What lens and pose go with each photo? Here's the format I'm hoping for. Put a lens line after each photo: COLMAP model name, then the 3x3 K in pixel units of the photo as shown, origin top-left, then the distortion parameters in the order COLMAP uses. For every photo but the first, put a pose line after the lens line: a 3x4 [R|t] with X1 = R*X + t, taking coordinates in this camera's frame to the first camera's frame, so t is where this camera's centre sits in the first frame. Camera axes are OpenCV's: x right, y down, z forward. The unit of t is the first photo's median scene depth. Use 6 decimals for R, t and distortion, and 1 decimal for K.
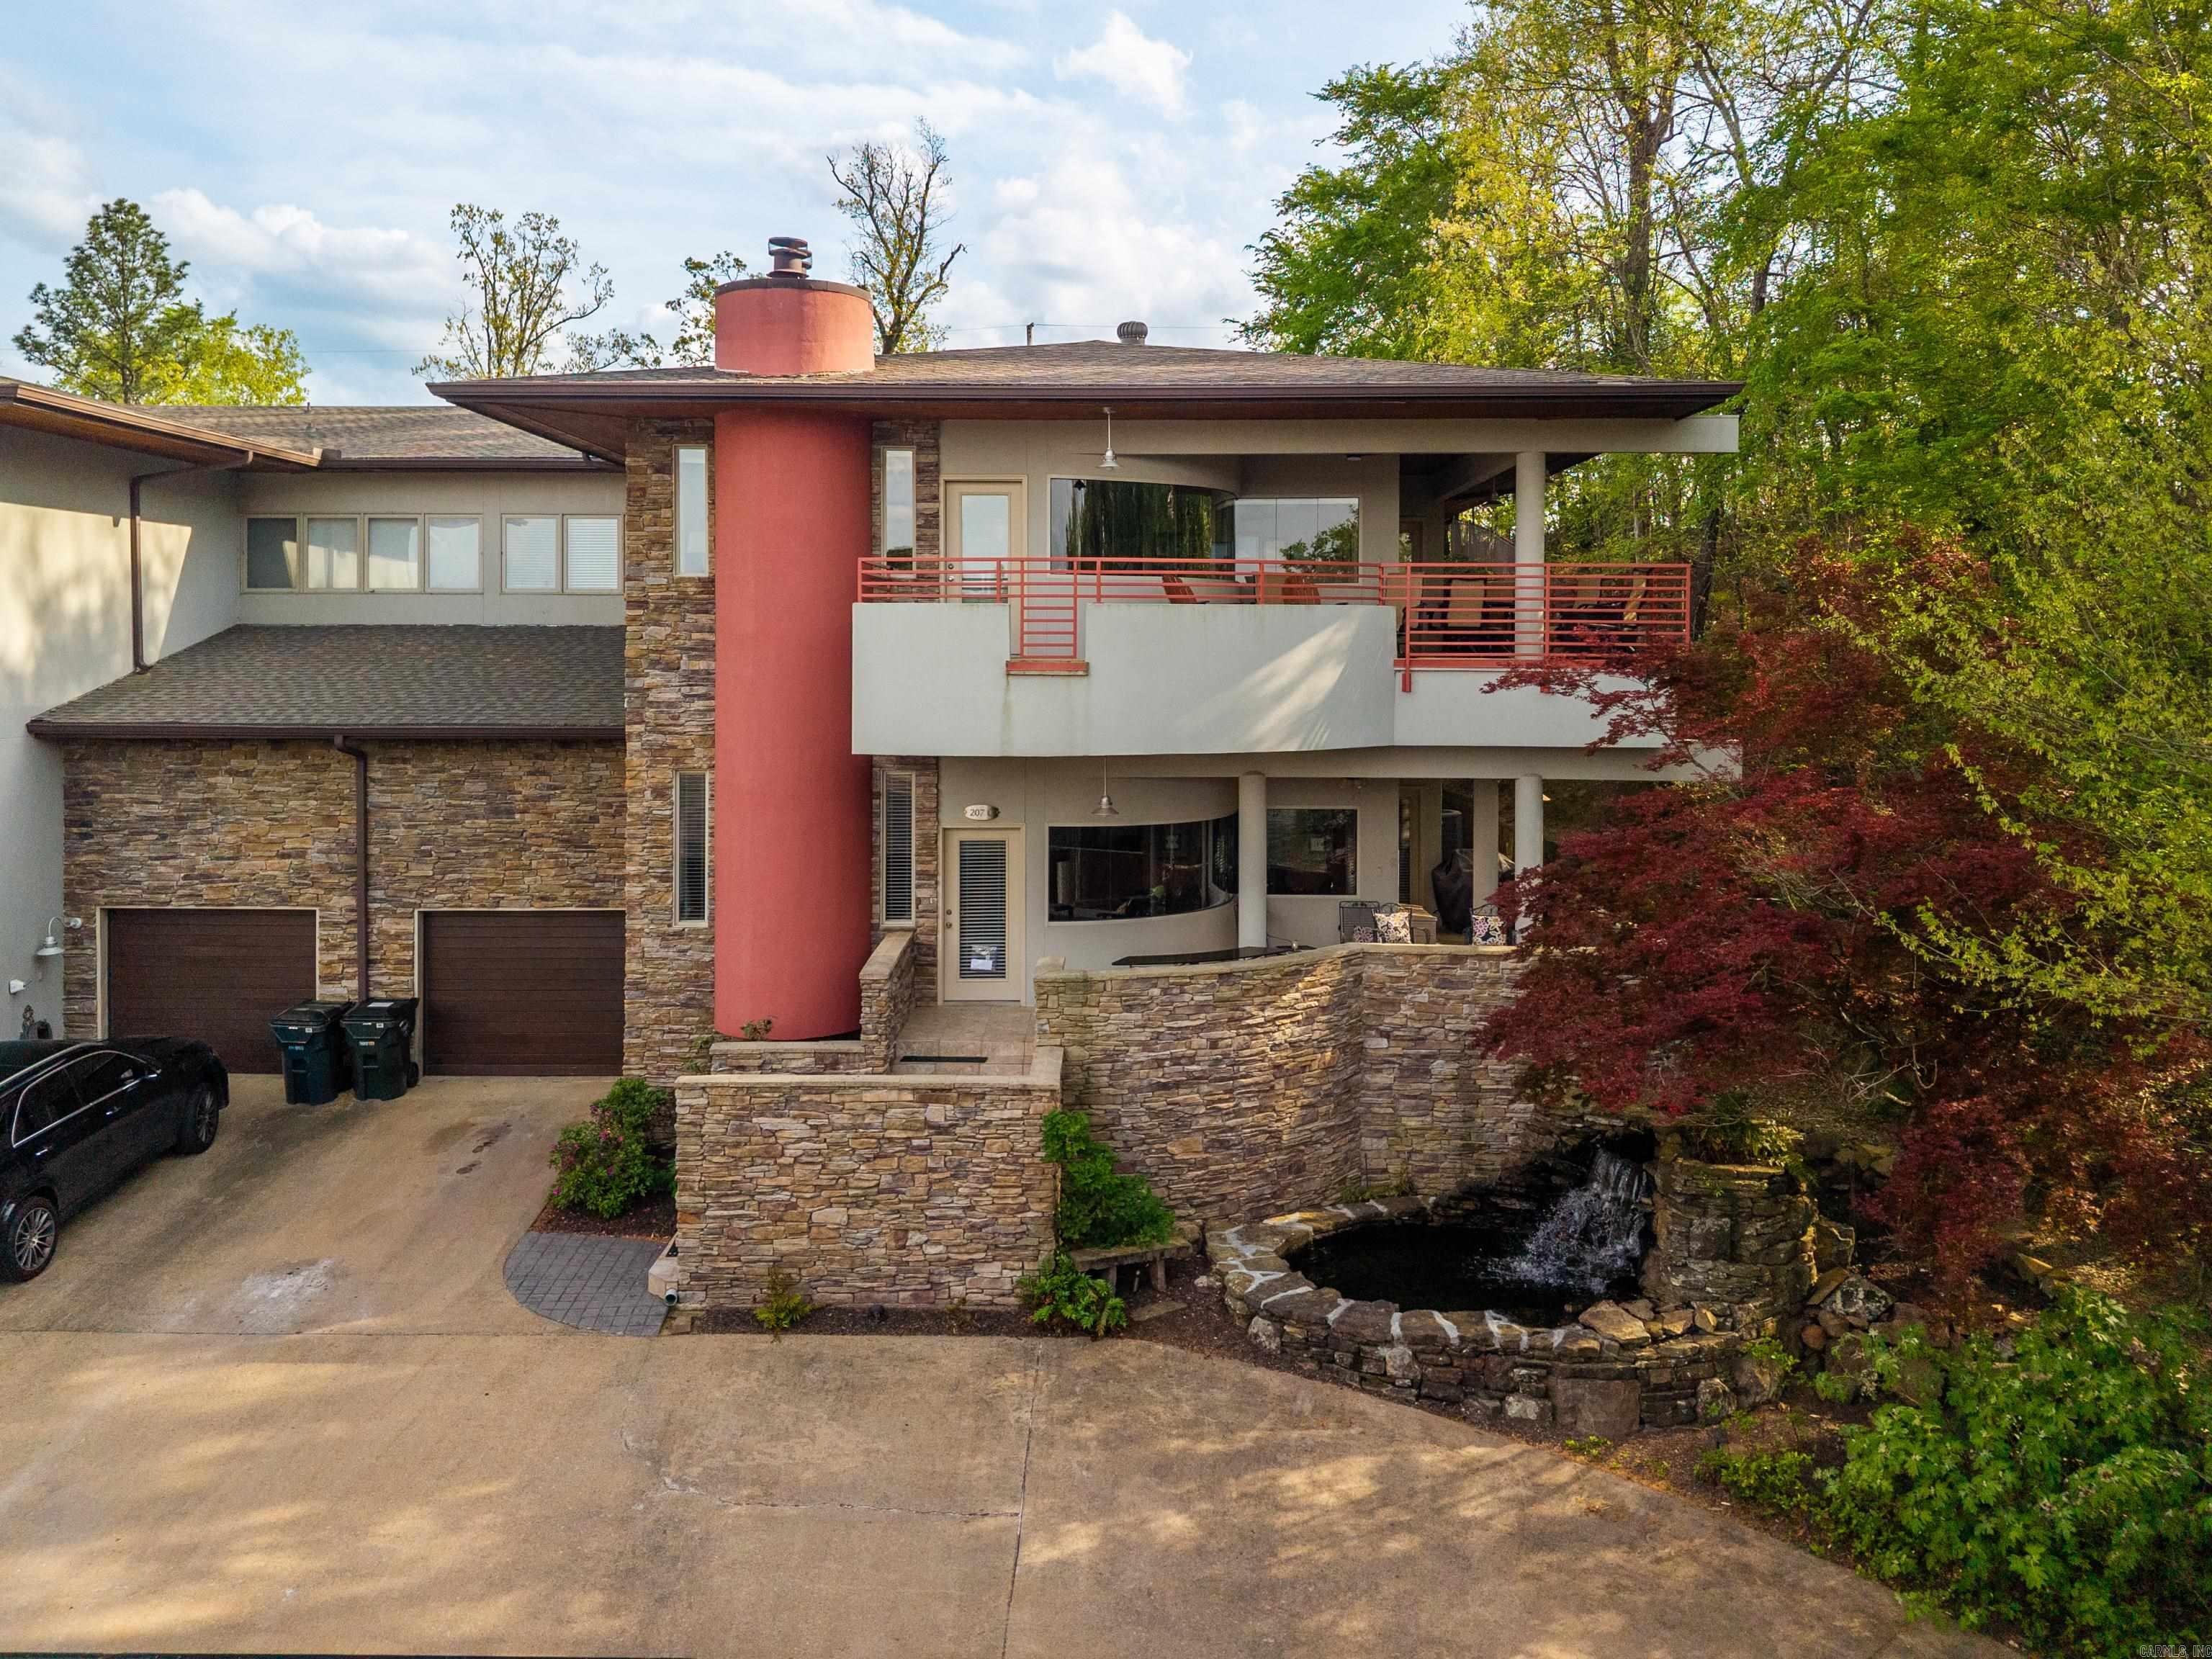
lens RADIAL K [[2107.3, 0, 1194.1], [0, 2107.3, 698.3], [0, 0, 1]] dist [0.080546, -0.143358]
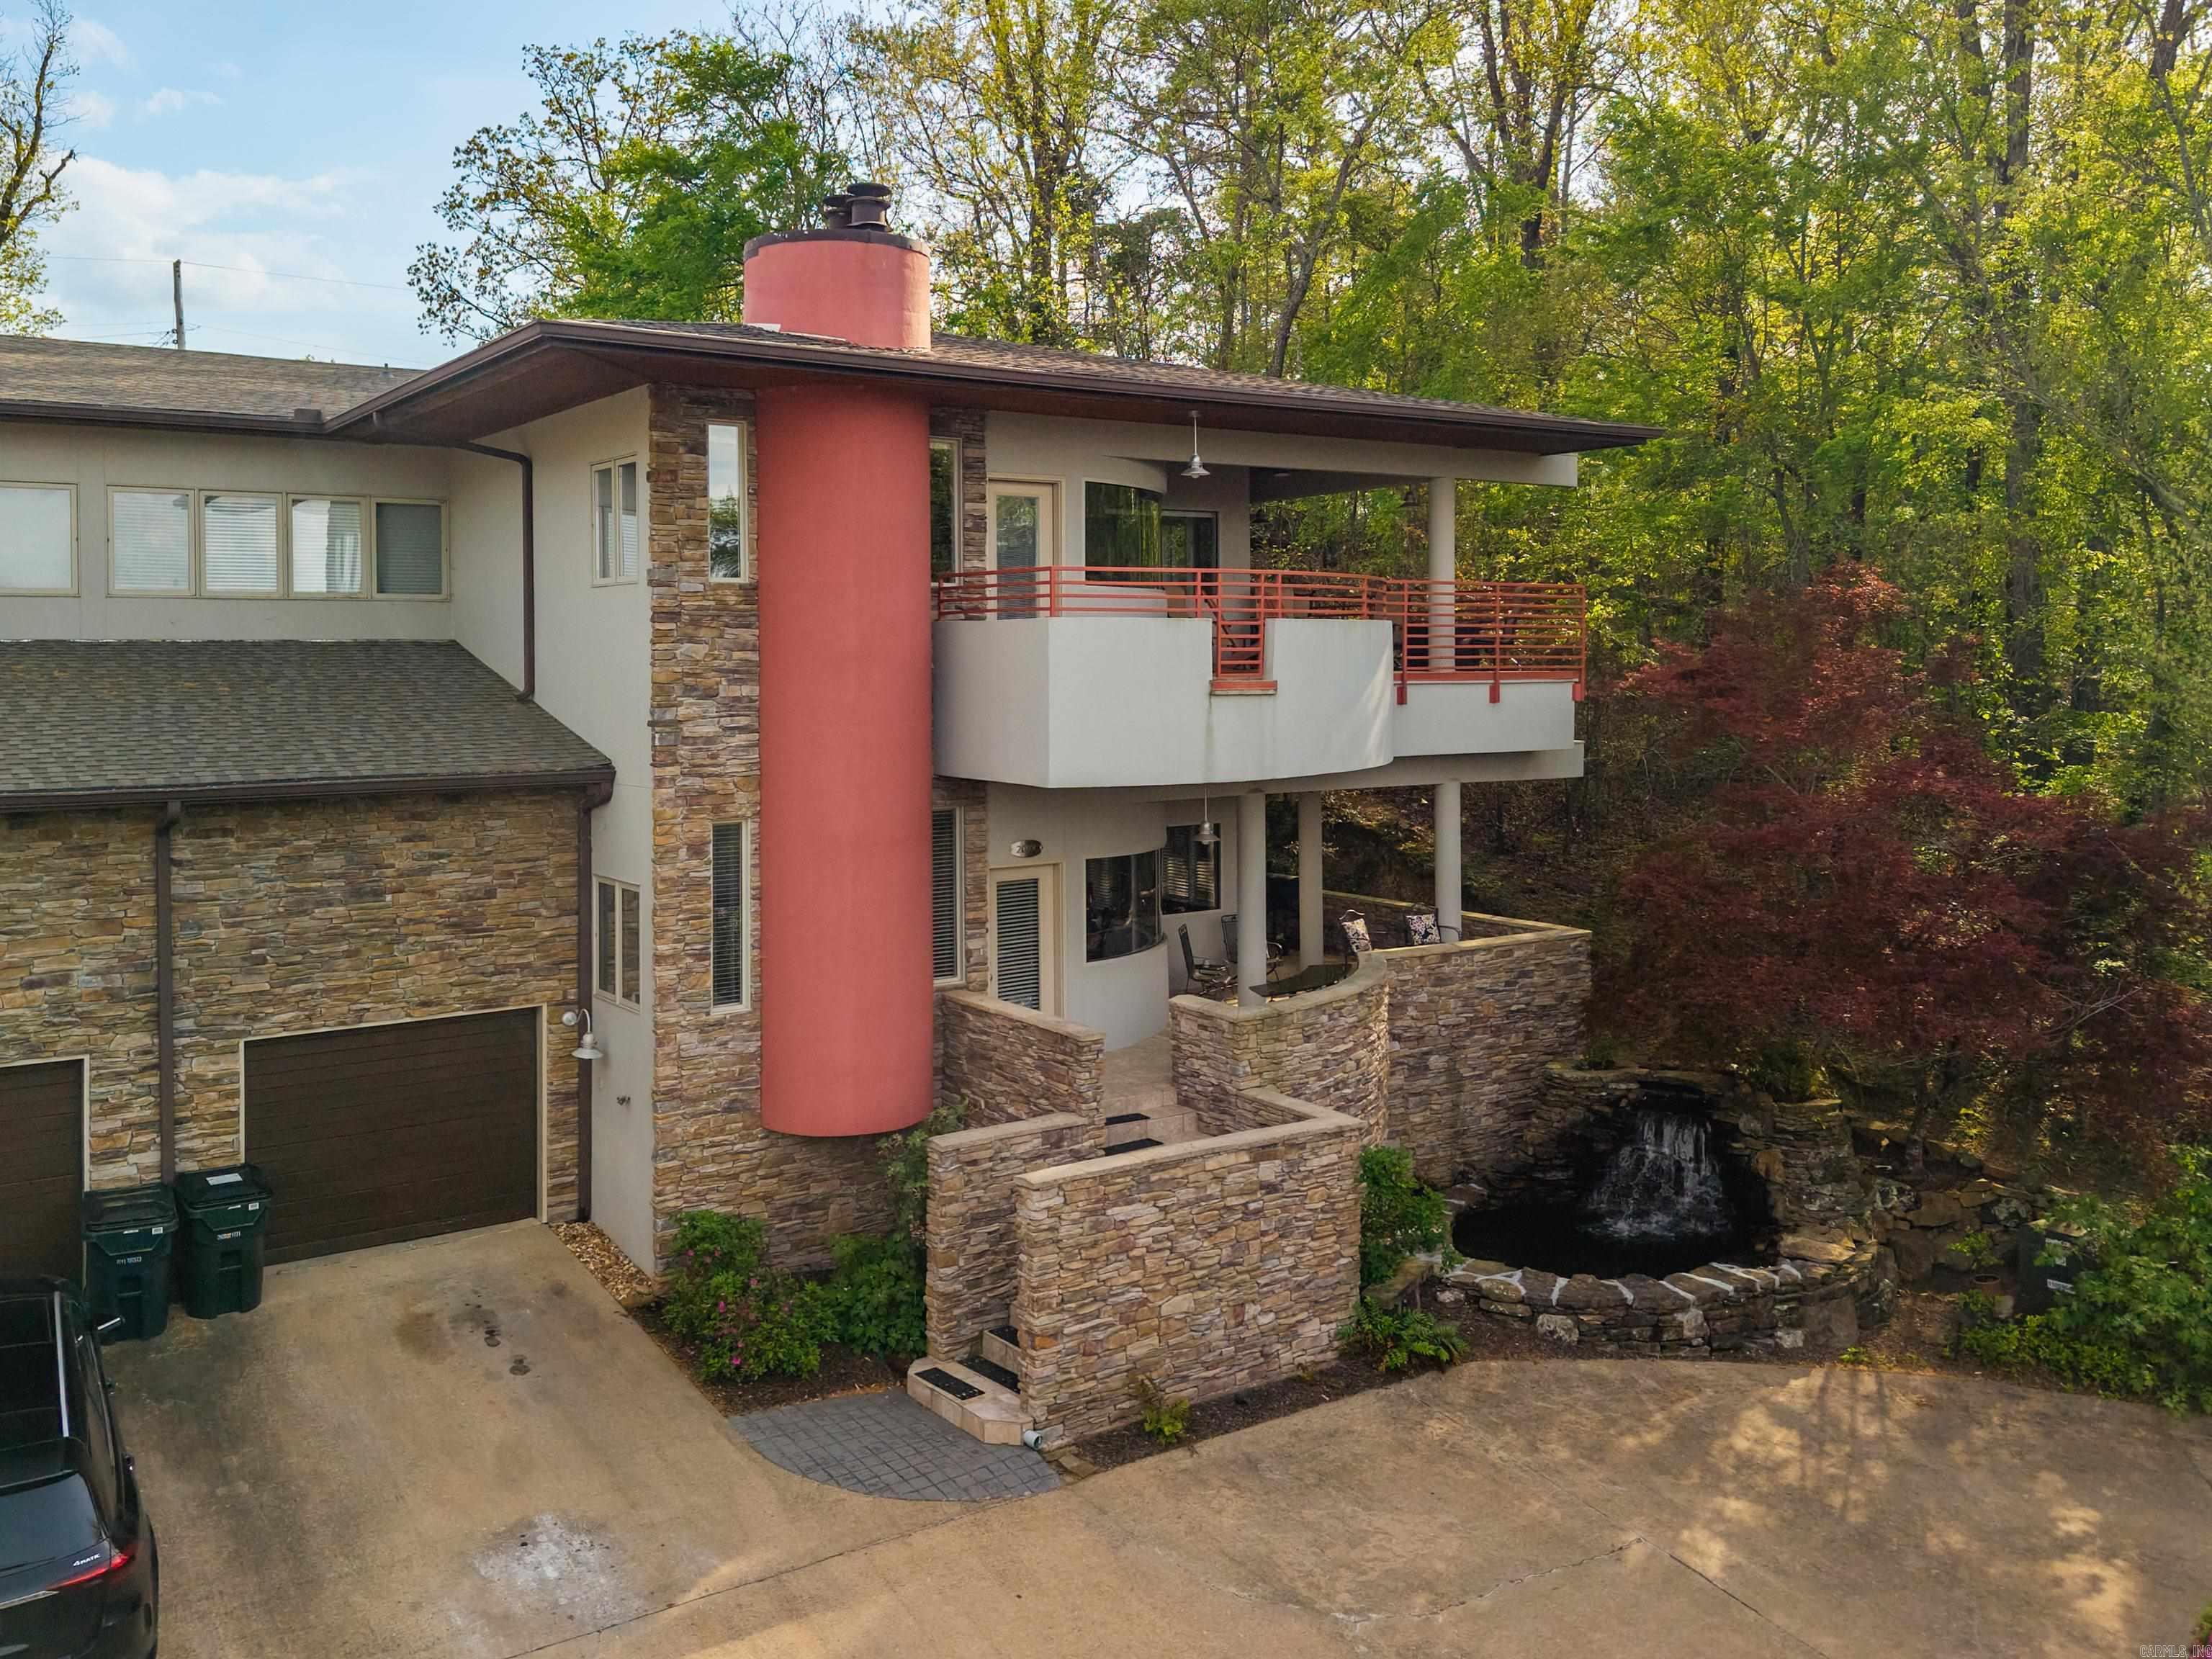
lens RADIAL K [[2107.3, 0, 1194.1], [0, 2107.3, 698.3], [0, 0, 1]] dist [0.080546, -0.143358]
pose [[0.764522, -0.019647, 0.644299, -0.648269], [0.021014, 0.999764, 0.005550, -0.014132], [-0.644256, 0.009296, 0.764754, 0.273865]]
